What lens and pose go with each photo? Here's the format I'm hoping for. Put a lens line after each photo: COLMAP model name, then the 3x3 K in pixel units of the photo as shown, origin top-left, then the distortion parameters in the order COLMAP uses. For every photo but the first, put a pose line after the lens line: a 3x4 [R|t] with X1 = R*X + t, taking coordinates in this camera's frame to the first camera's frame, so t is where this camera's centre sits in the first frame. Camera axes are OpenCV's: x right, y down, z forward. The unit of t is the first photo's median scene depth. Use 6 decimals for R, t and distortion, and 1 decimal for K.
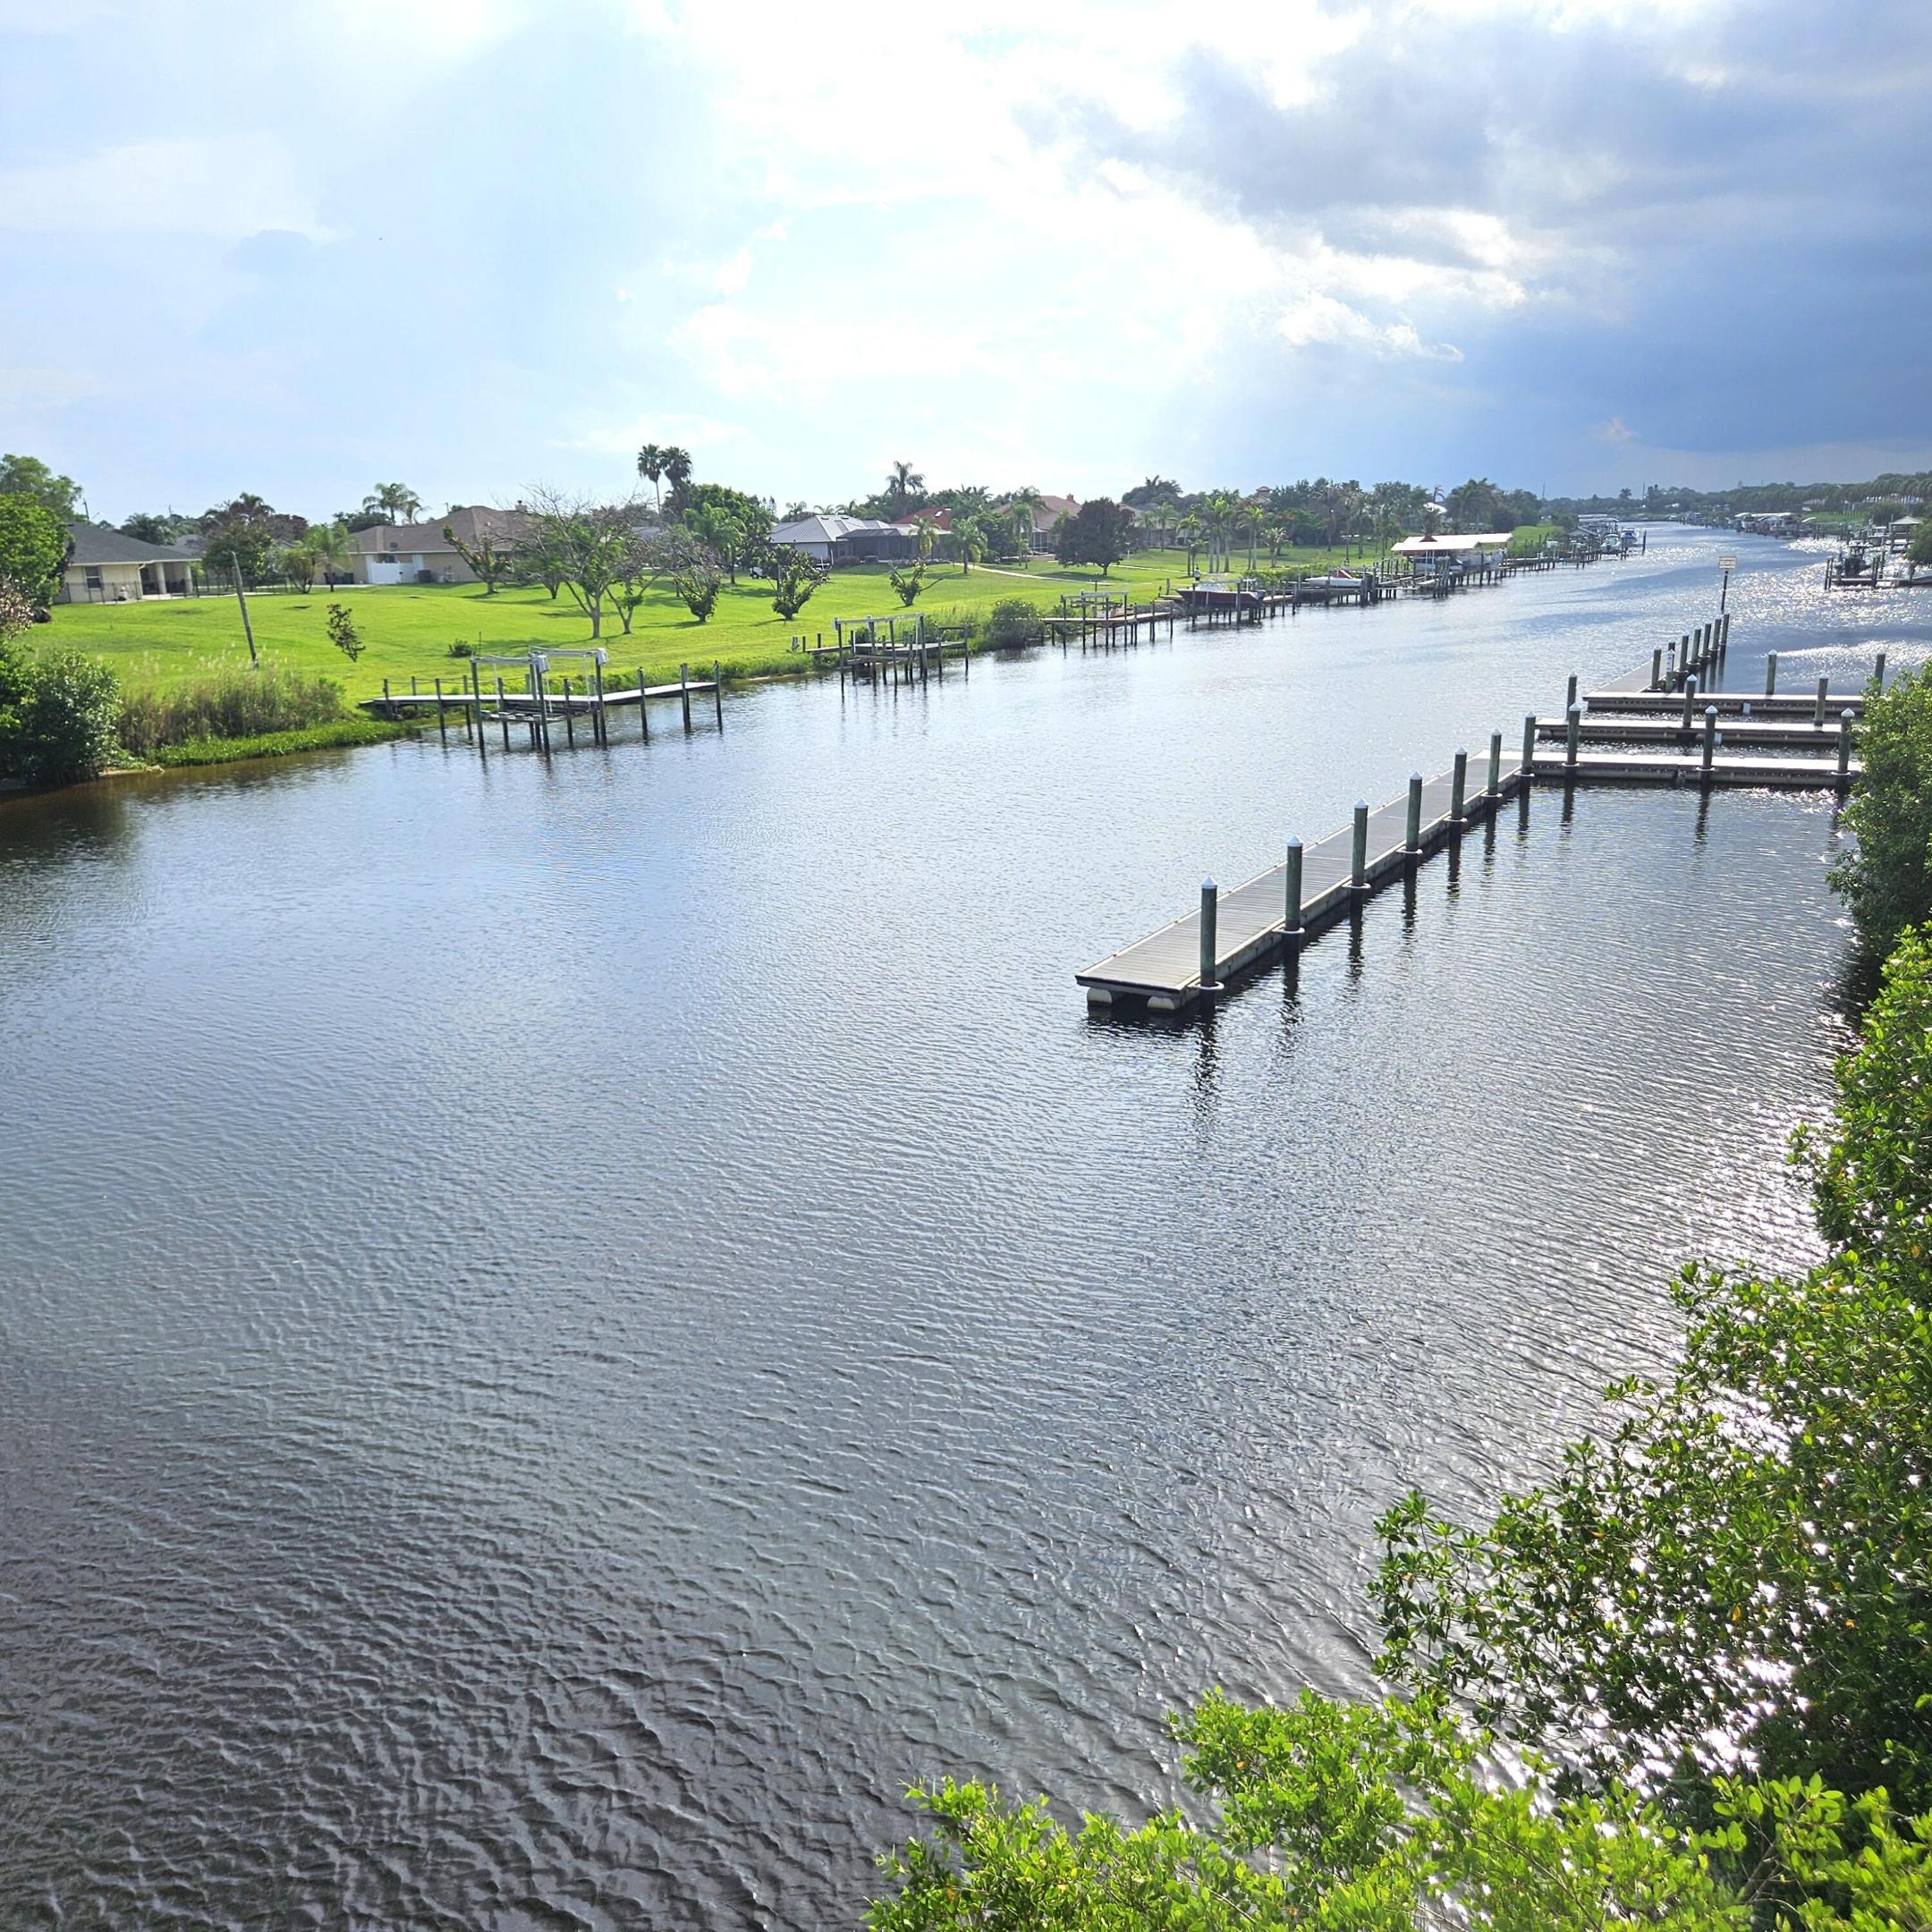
lens RADIAL K [[1091.3, 0, 969.3], [0, 1091.3, 910.7], [0, 0, 1]] dist [0.002183, 0.002445]
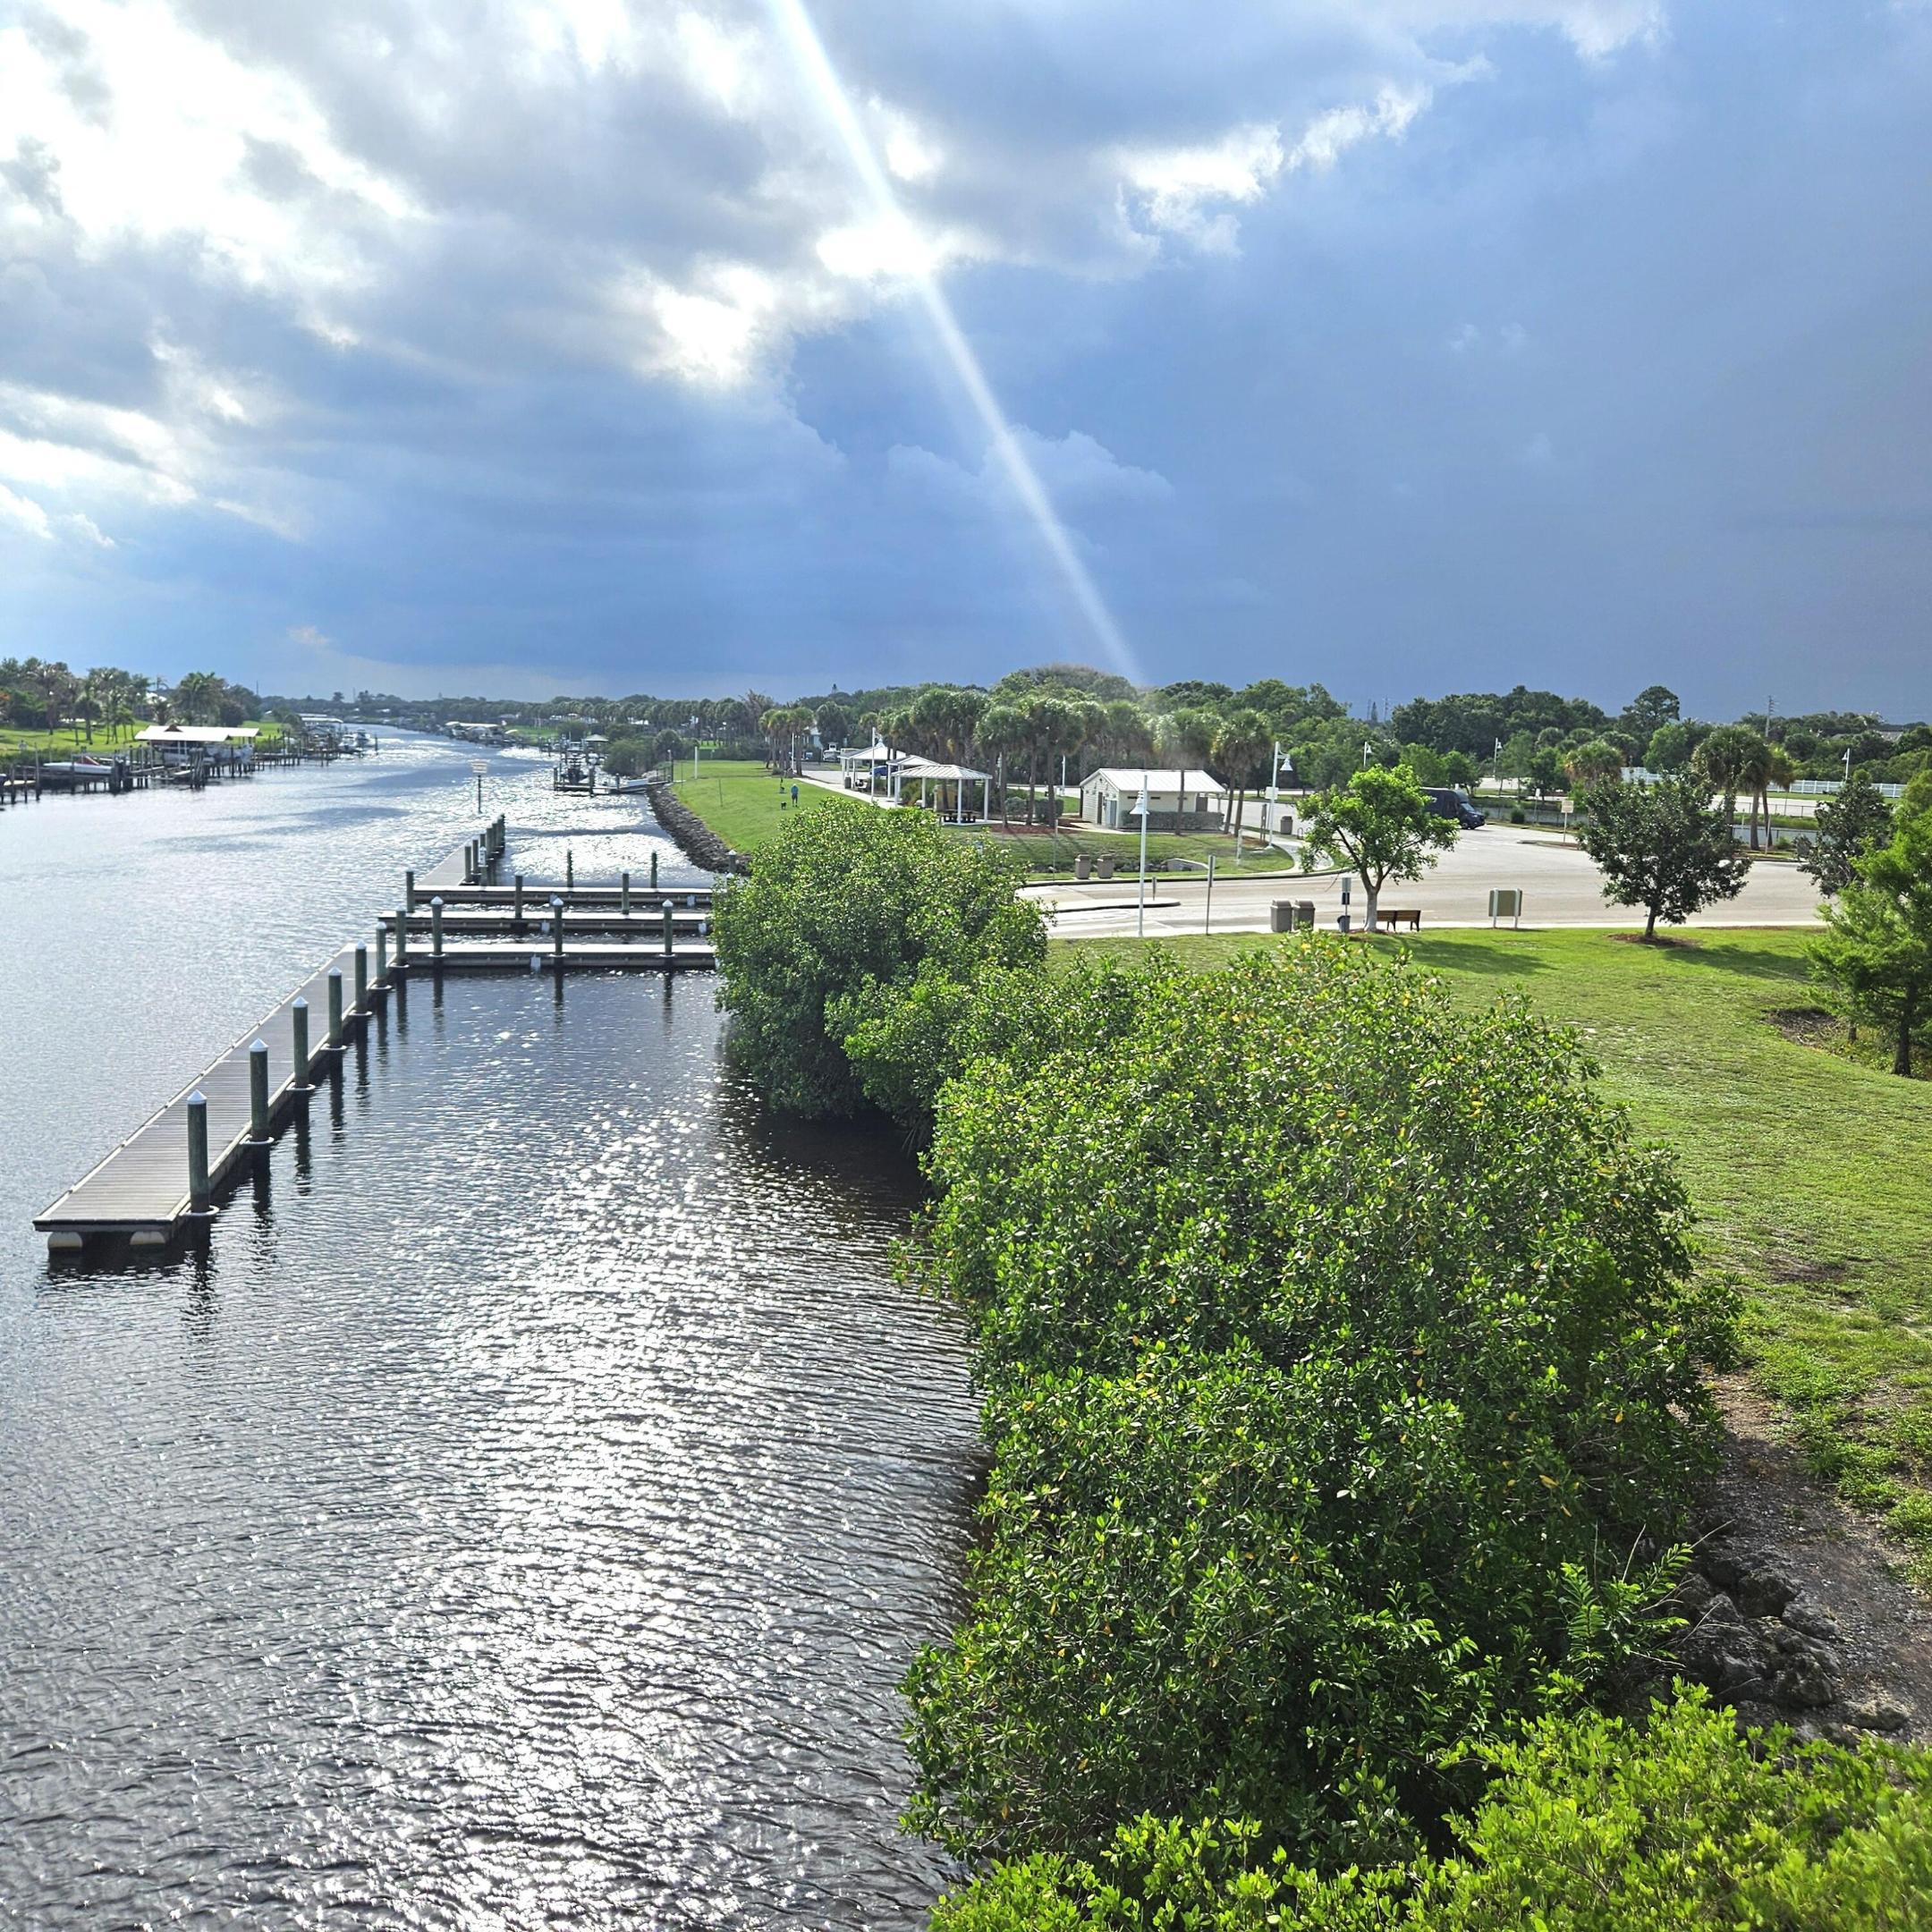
lens RADIAL K [[1057.8, 0, 956.5], [0, 1057.8, 967.4], [0, 0, 1]] dist [-0.006963, 0.001081]
pose [[0.886457, -0.034974, 0.461488, 0.592503], [0.094509, 0.989808, -0.106527, 0.033849], [-0.453058, 0.138046, 0.880728, -0.107624]]
